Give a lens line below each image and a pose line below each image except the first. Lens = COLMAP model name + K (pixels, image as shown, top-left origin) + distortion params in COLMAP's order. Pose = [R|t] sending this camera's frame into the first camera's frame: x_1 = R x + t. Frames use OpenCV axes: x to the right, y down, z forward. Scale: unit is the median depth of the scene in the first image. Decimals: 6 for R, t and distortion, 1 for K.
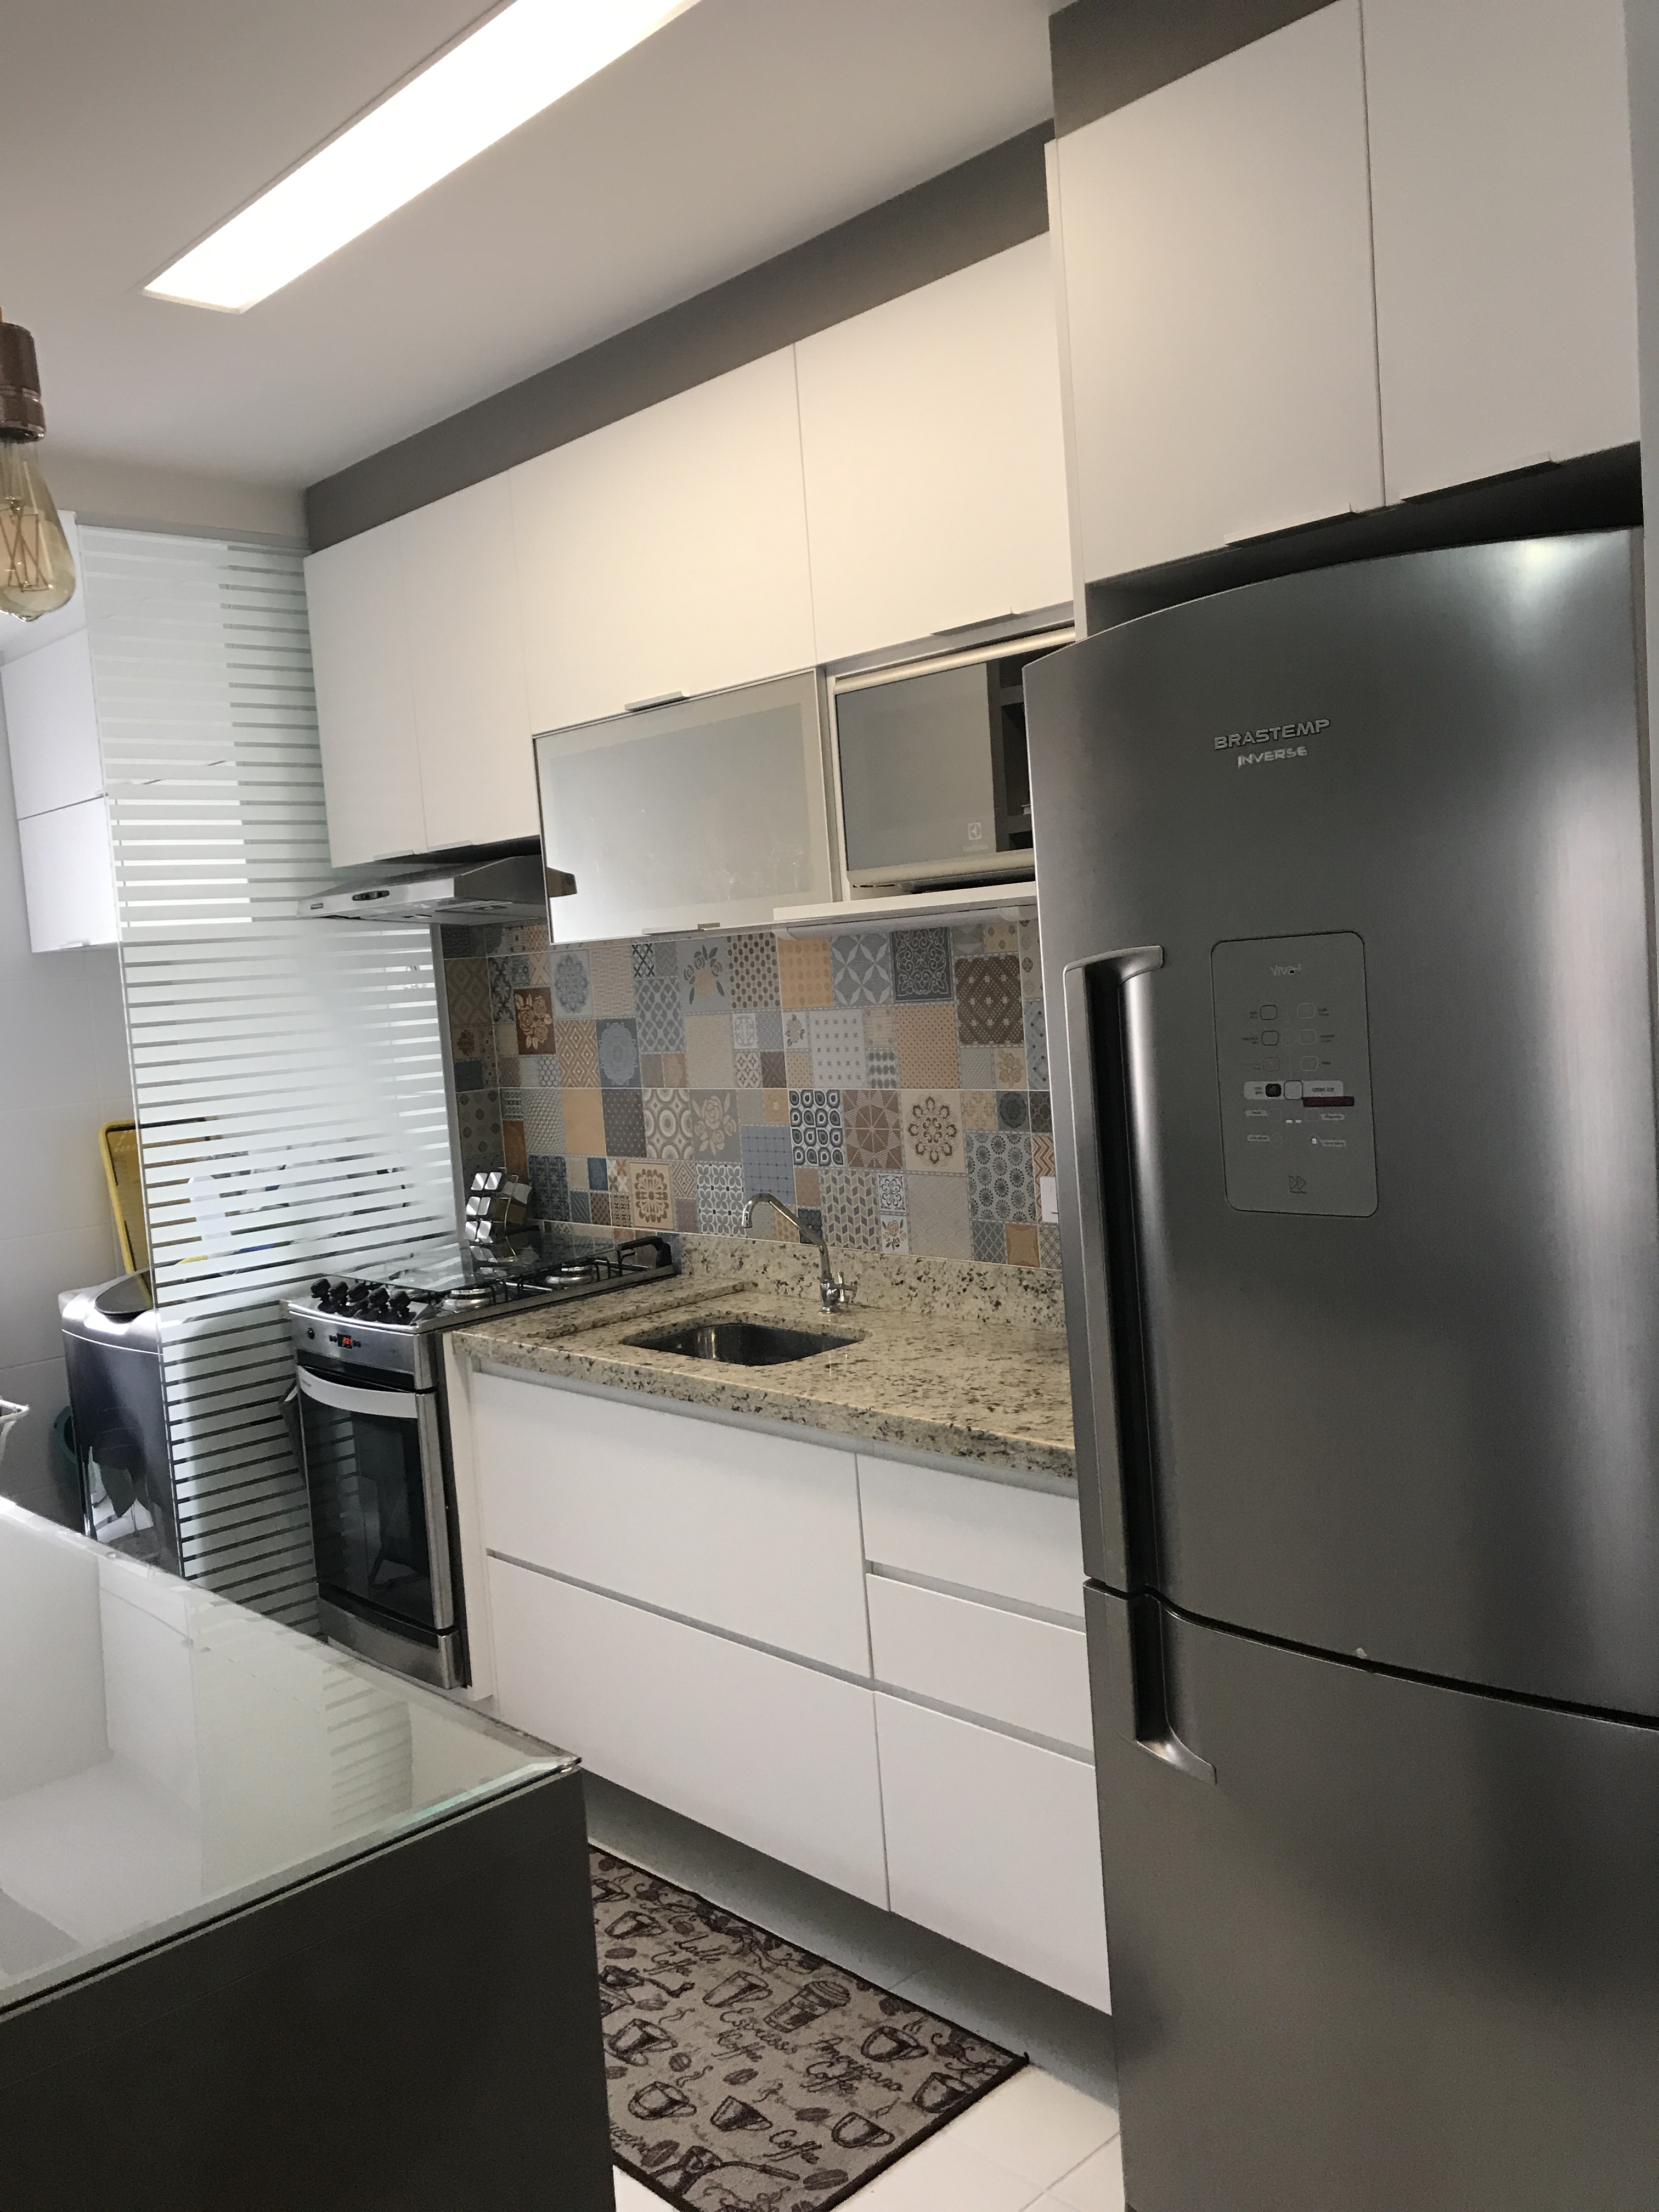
lens RADIAL K [[1842.2, 0, 814.9], [0, 1842.2, 1106.7], [0, 0, 1]] dist [0.099833, -0.155365]
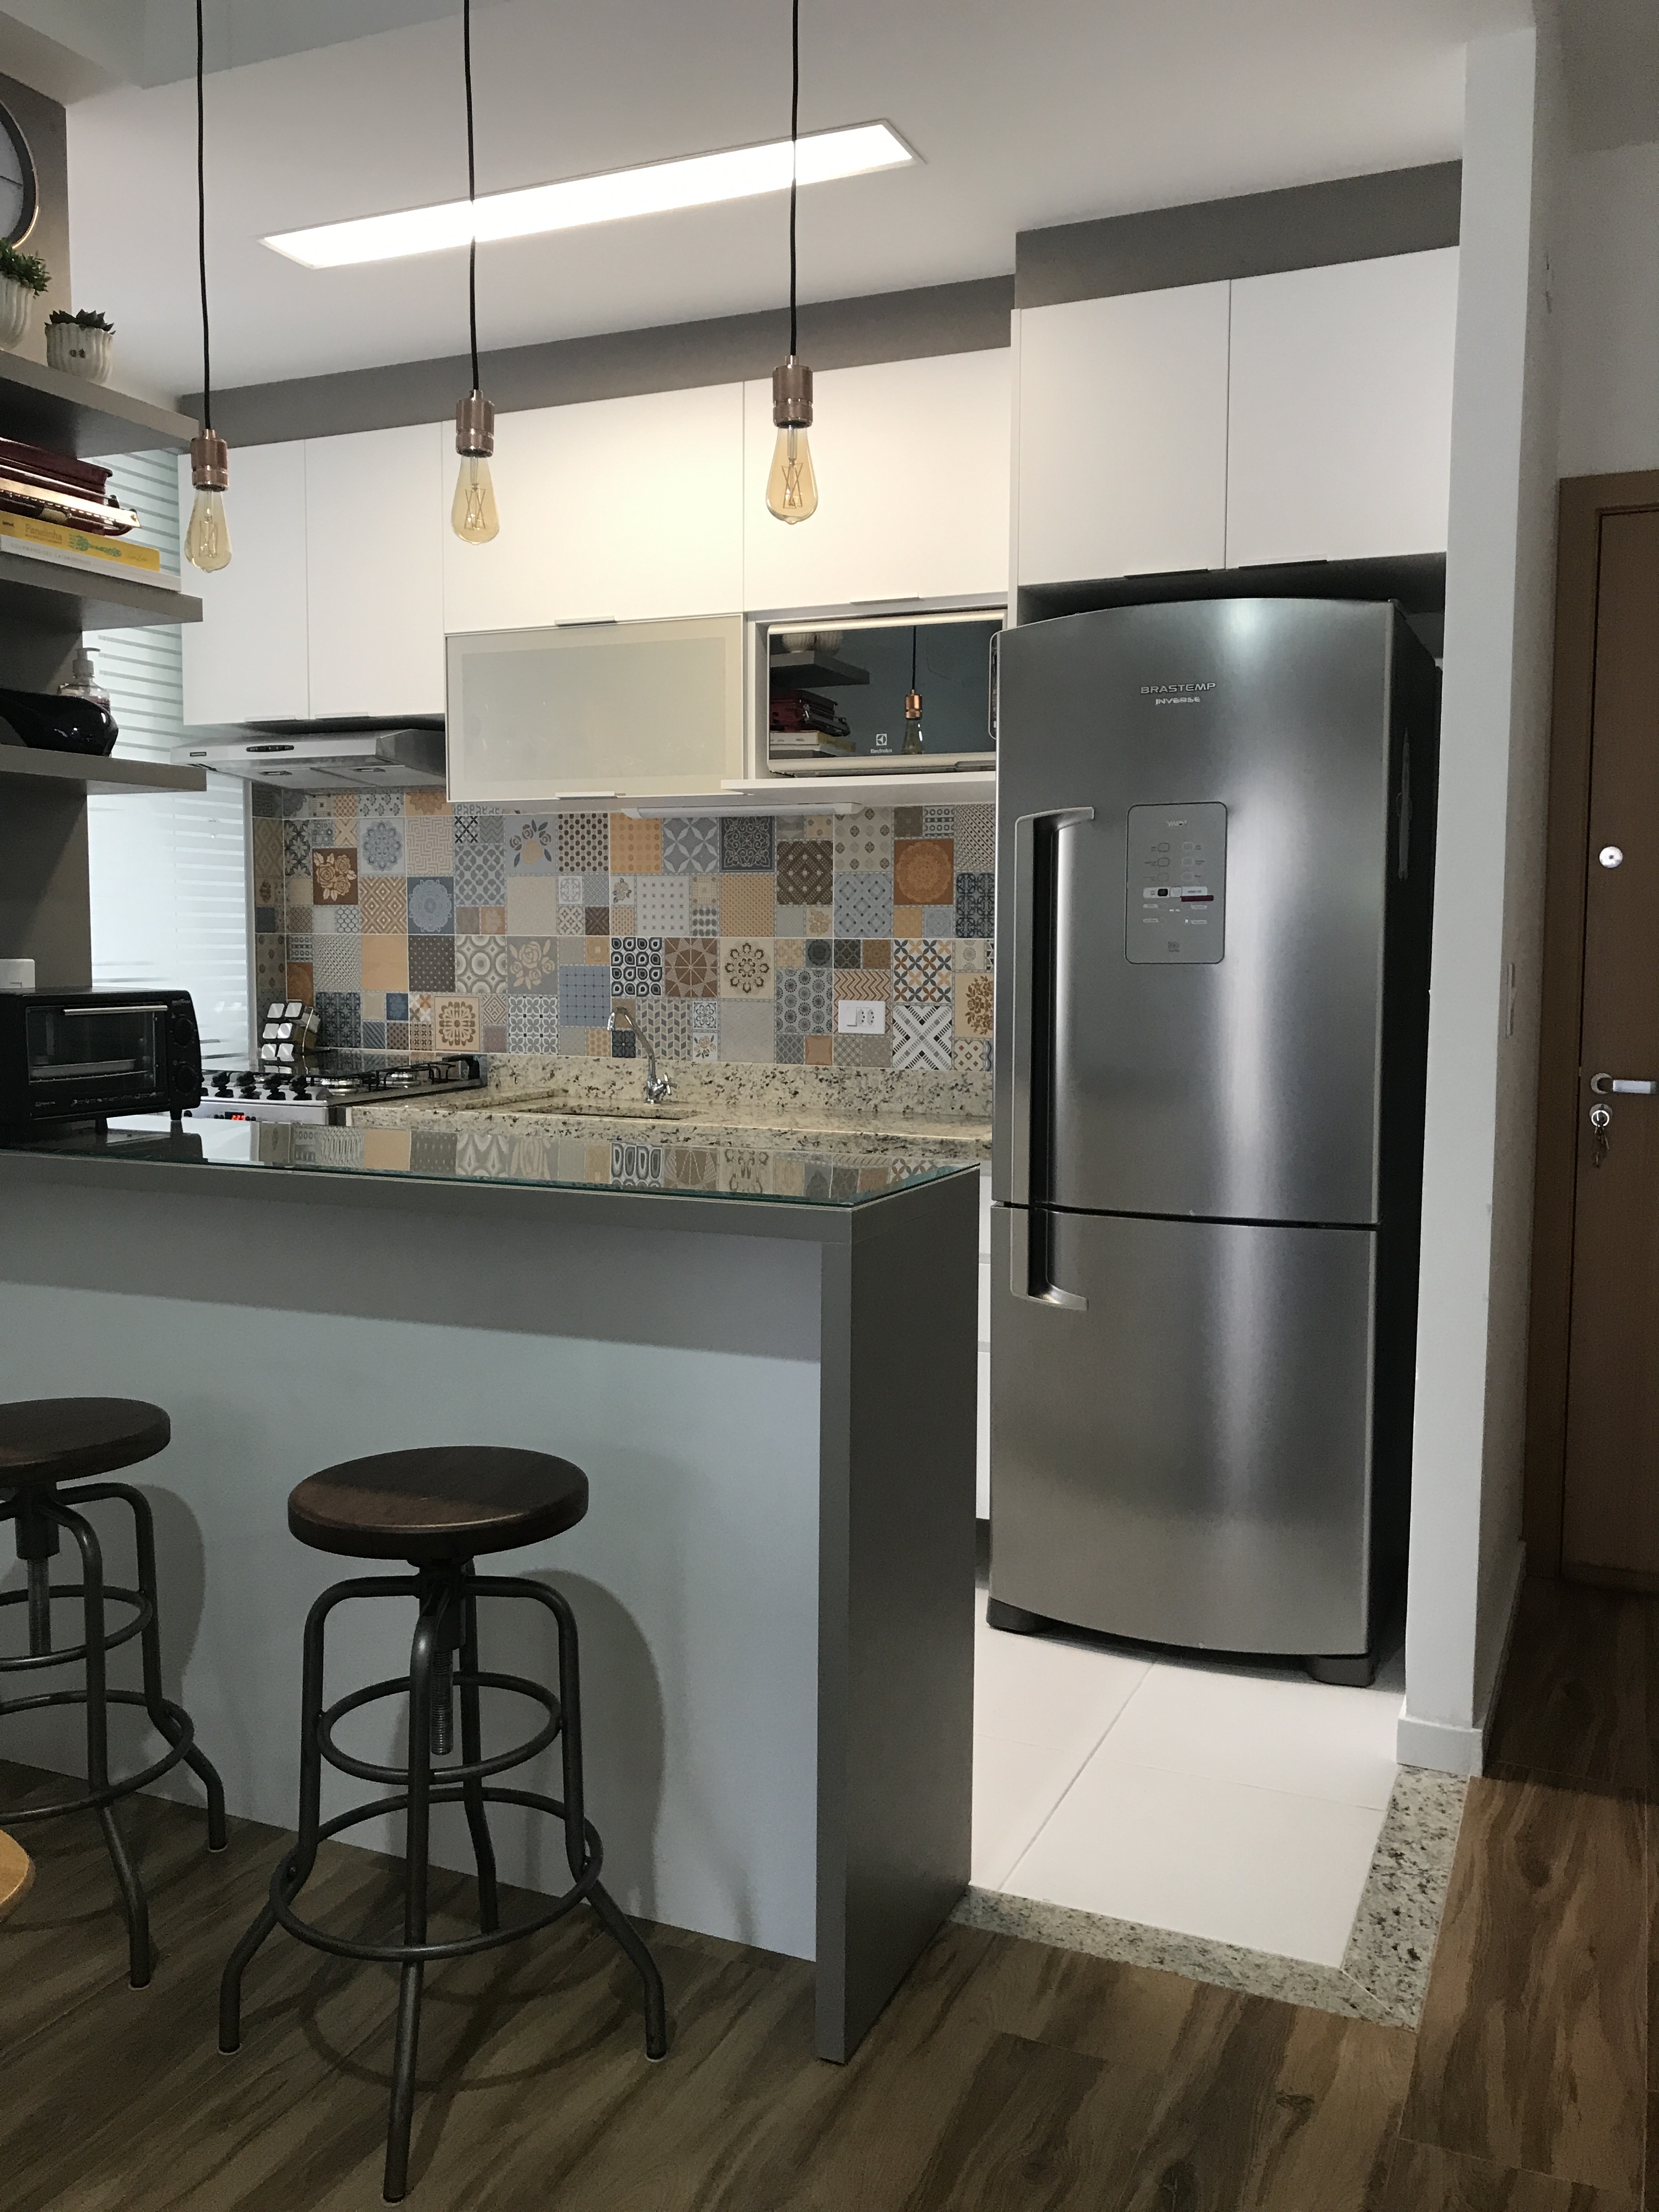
lens RADIAL K [[1842.2, 0, 846.5], [0, 1842.2, 1103.5], [0, 0, 1]] dist [0.099833, -0.155365]
pose [[0.921746, 0.043218, 0.385379, -0.374393], [-0.042749, 0.999038, -0.009789, 0.118833], [-0.385431, -0.007452, 0.922707, -0.270740]]
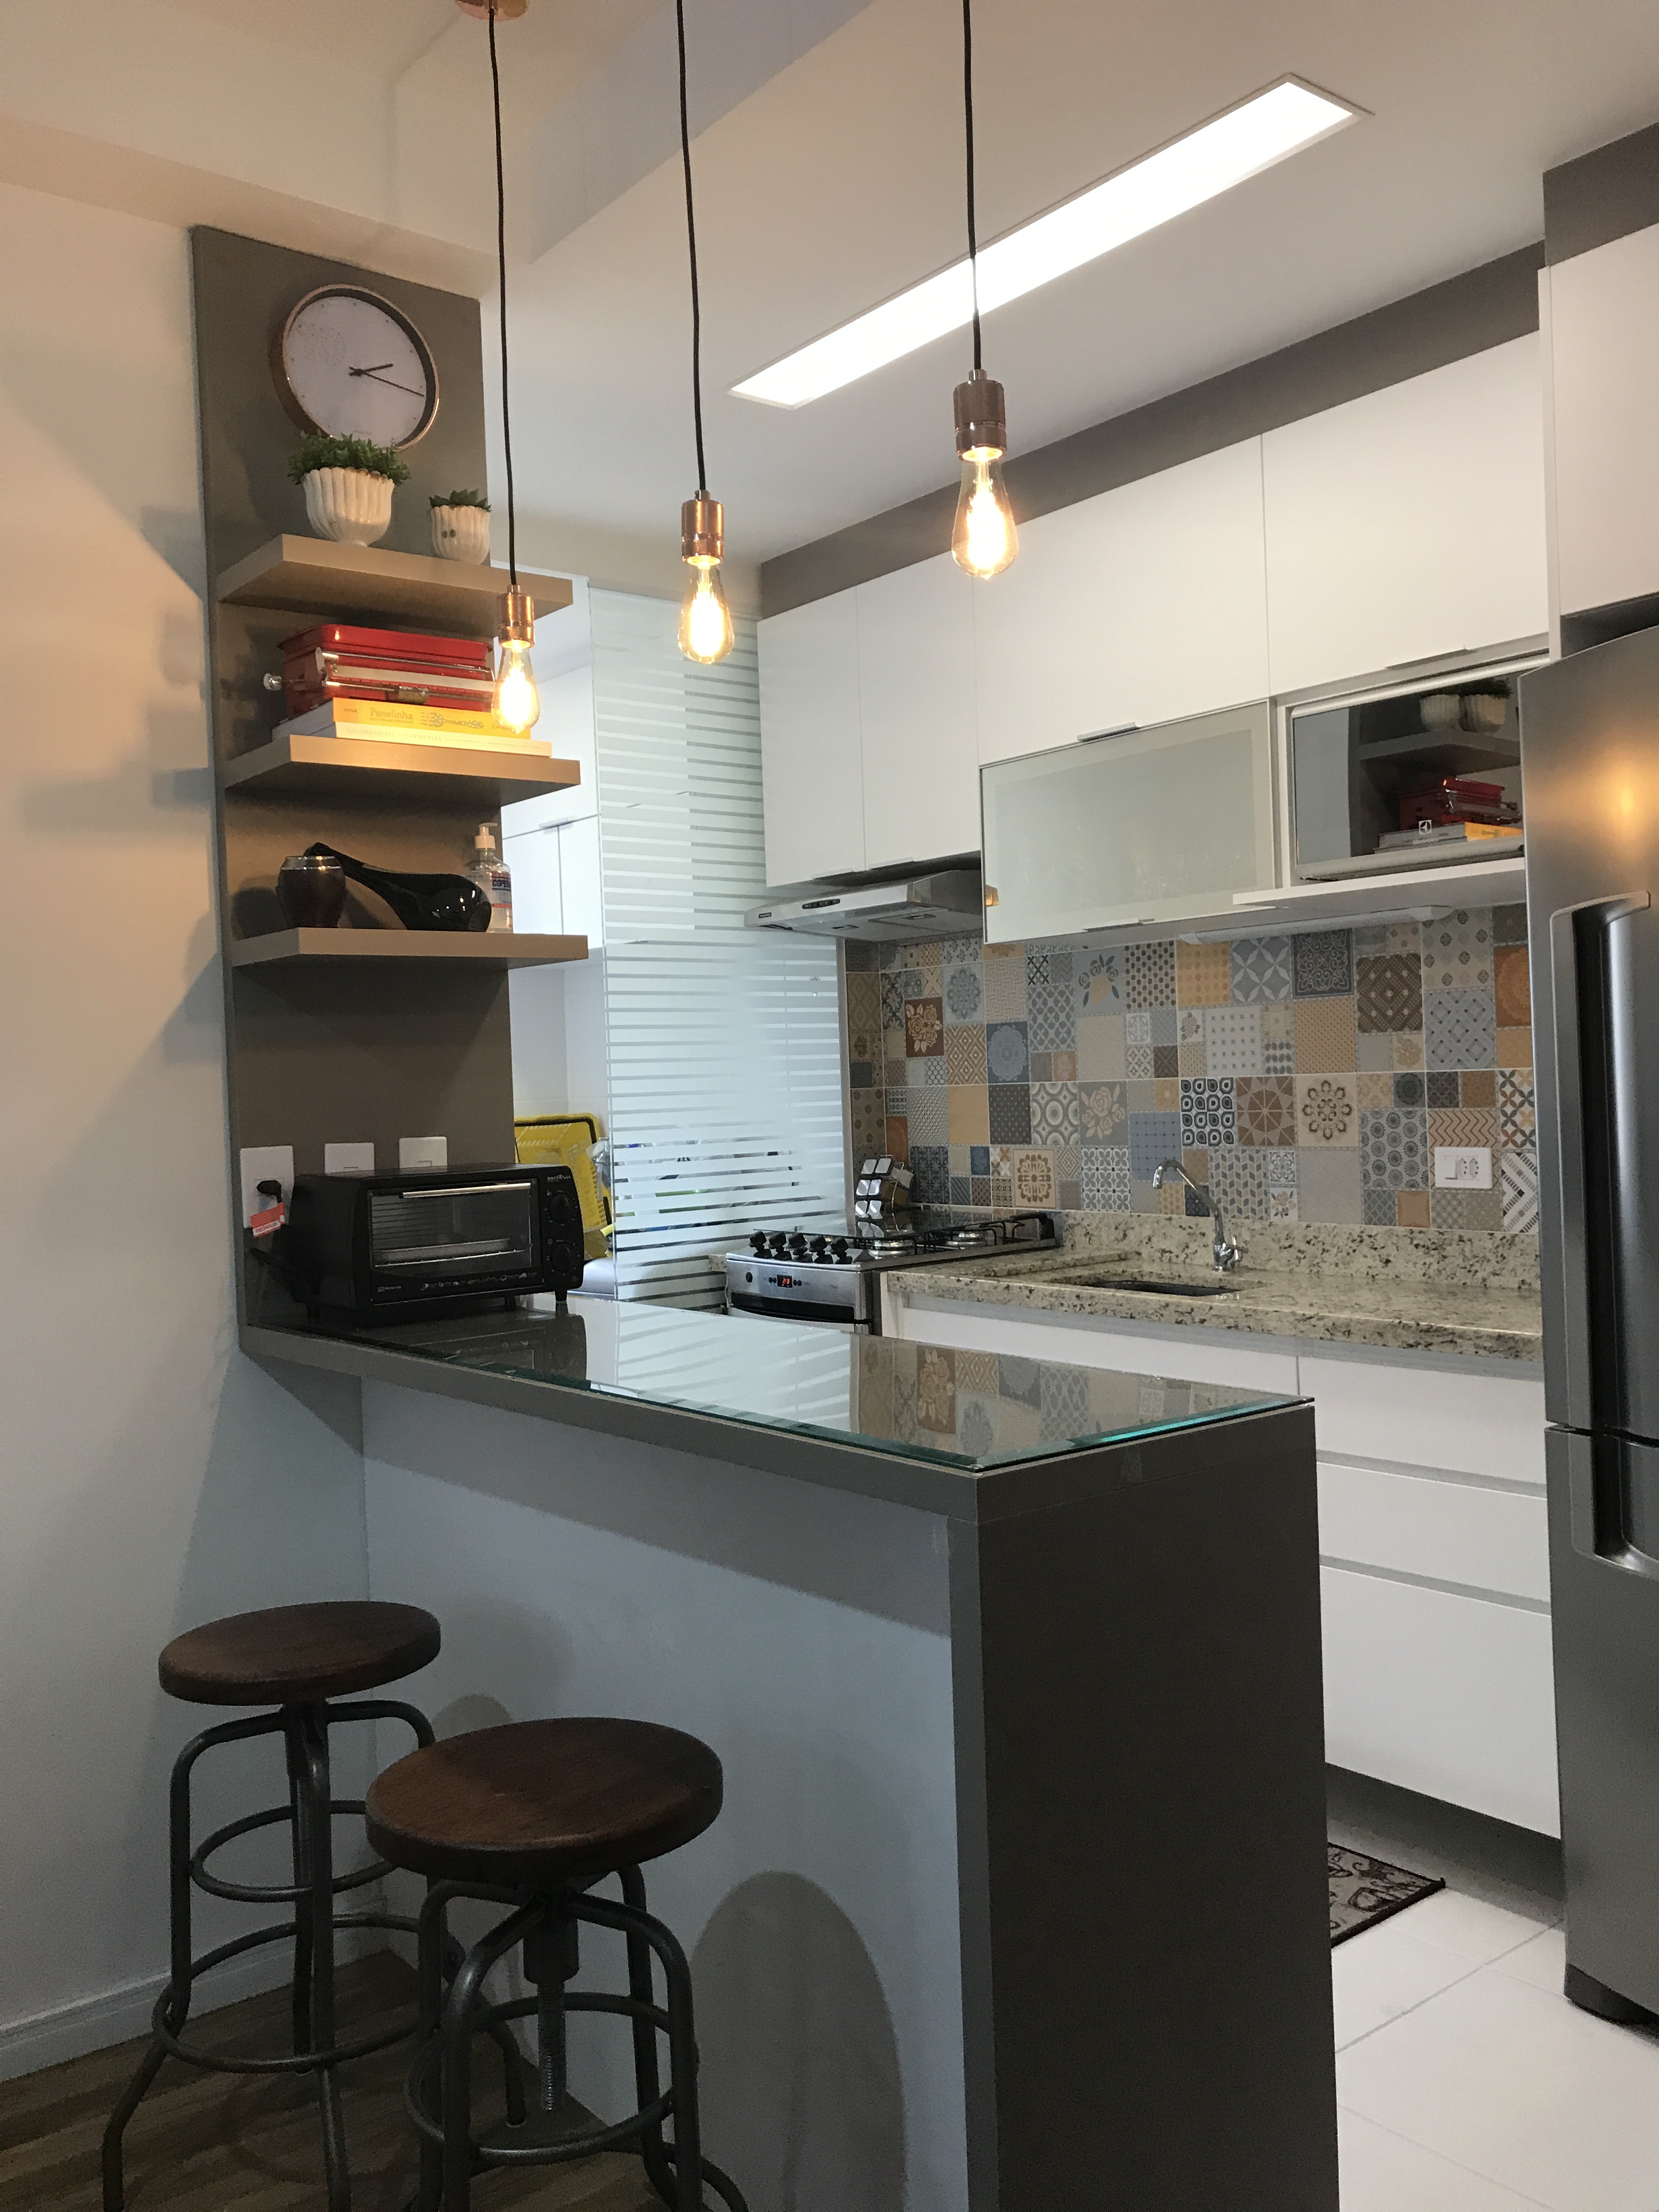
lens RADIAL K [[1842.2, 0, 799.3], [0, 1842.2, 1105.3], [0, 0, 1]] dist [0.099833, -0.155365]
pose [[0.994473, 0.037789, -0.097953, -0.143326], [-0.043560, 0.997397, -0.057462, 0.087209], [0.095527, 0.061411, 0.993531, -0.164688]]
